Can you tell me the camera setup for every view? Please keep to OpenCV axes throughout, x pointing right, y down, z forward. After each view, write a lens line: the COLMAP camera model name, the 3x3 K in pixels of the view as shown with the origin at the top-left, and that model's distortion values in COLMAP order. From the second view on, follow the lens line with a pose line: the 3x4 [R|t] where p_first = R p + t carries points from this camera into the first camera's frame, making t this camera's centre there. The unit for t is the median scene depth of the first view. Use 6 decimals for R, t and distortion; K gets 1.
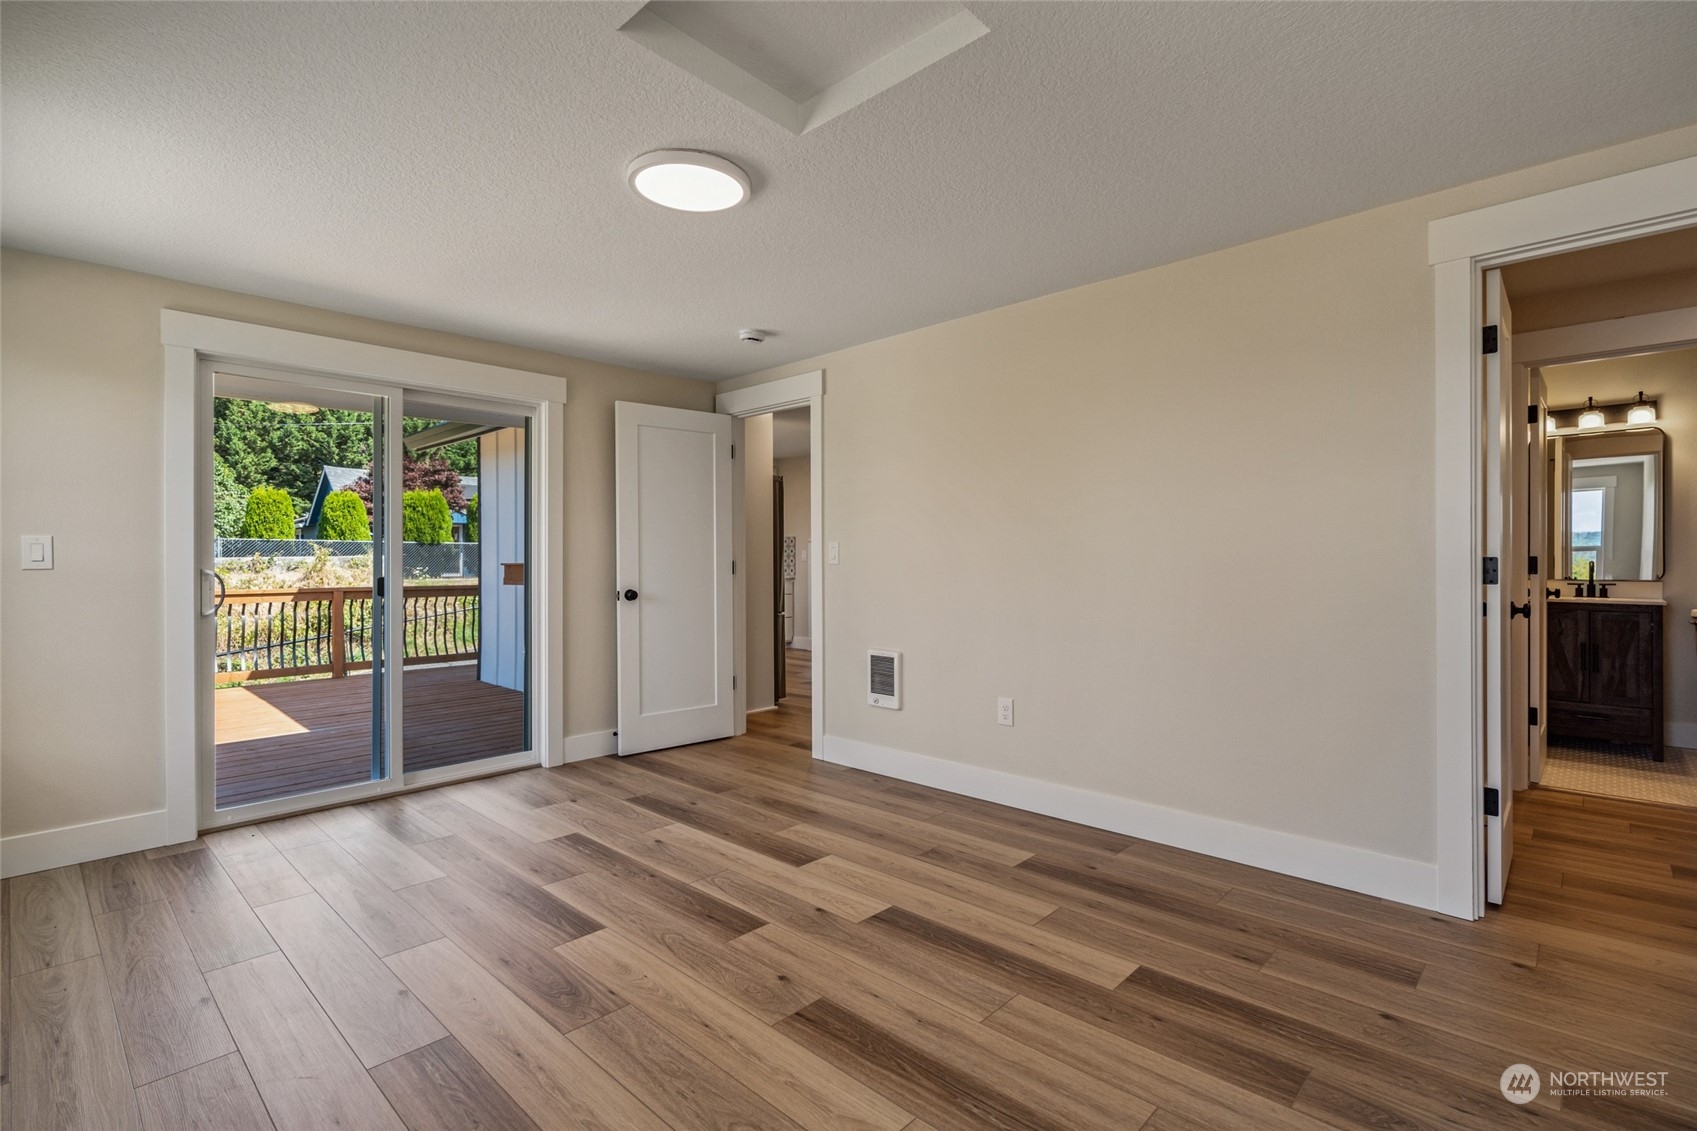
lens RADIAL K [[789.7, 0, 851.0], [0, 789.7, 557.7], [0, 0, 1]] dist [-0.003166, 0.001762]
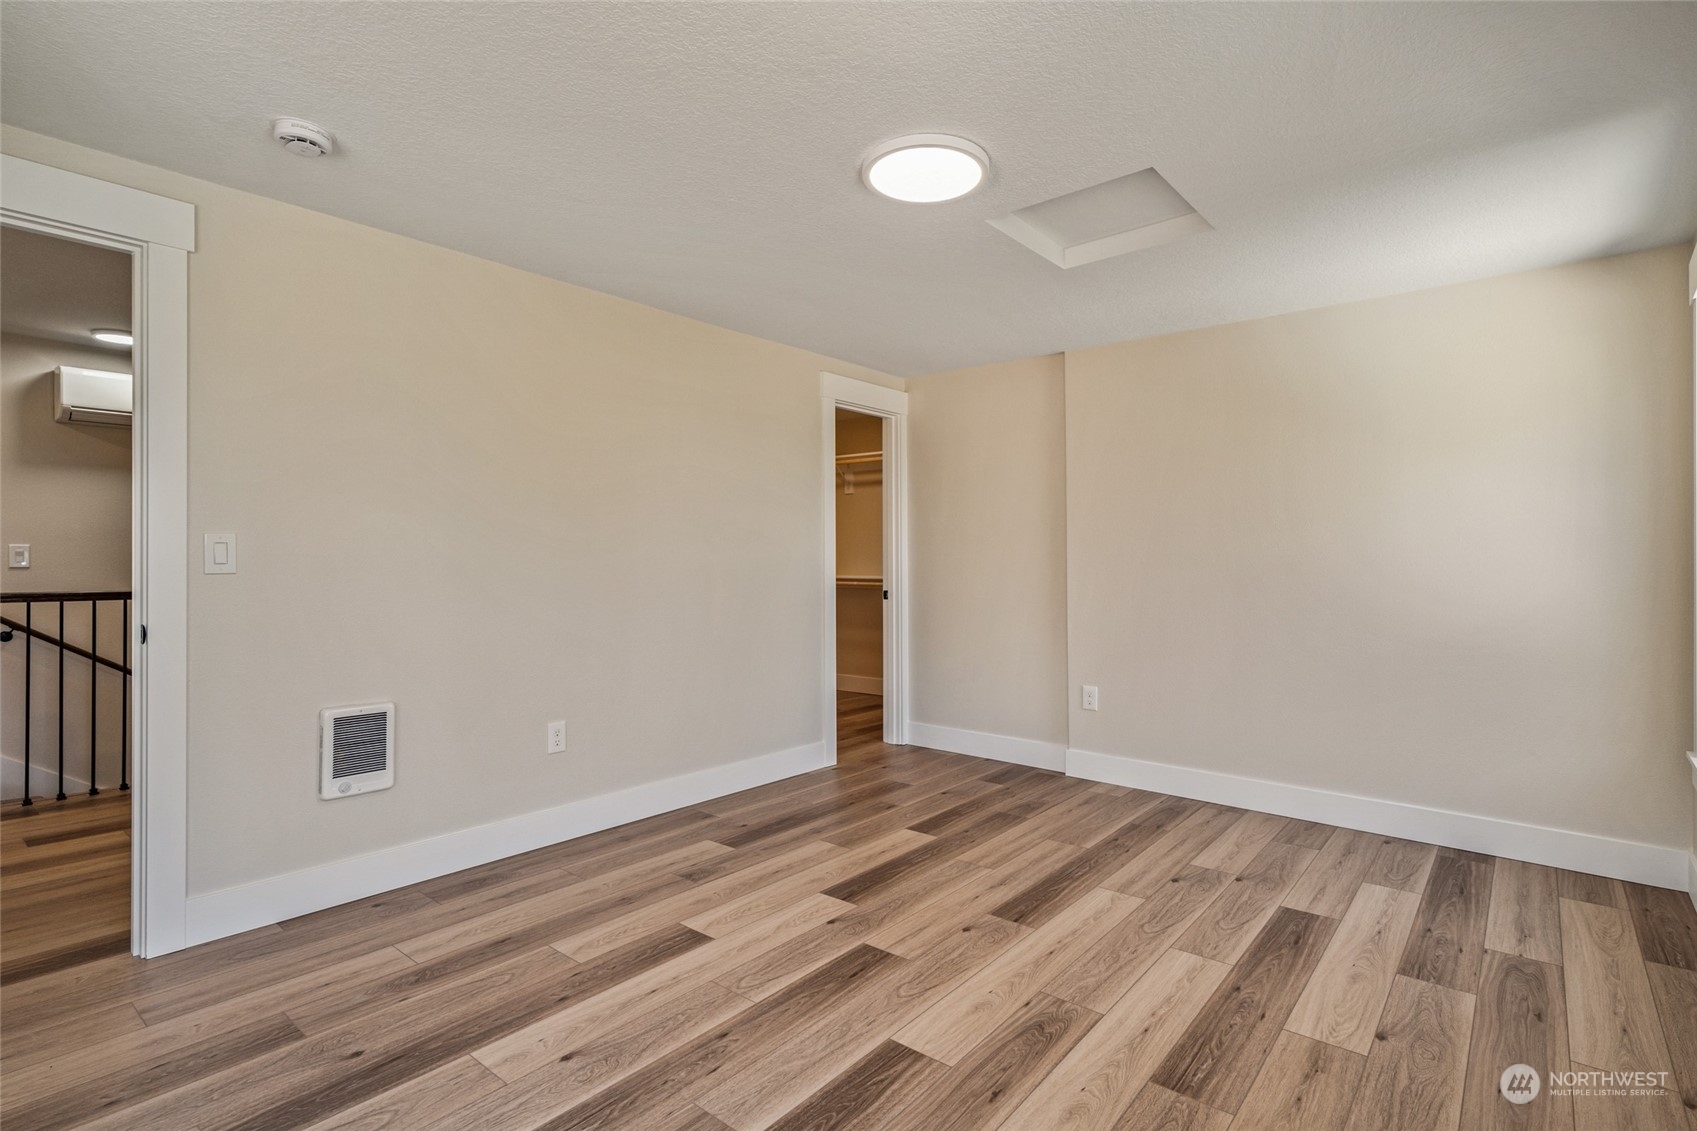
lens RADIAL K [[789.7, 0, 880.6], [0, 789.7, 544.4], [0, 0, 1]] dist [-0.003166, 0.001762]
pose [[-0.062900, 0.026616, 0.997665, -0.900901], [-0.004538, 0.999626, -0.026954, 0.000431], [-0.998010, -0.006223, -0.062755, 0.868380]]
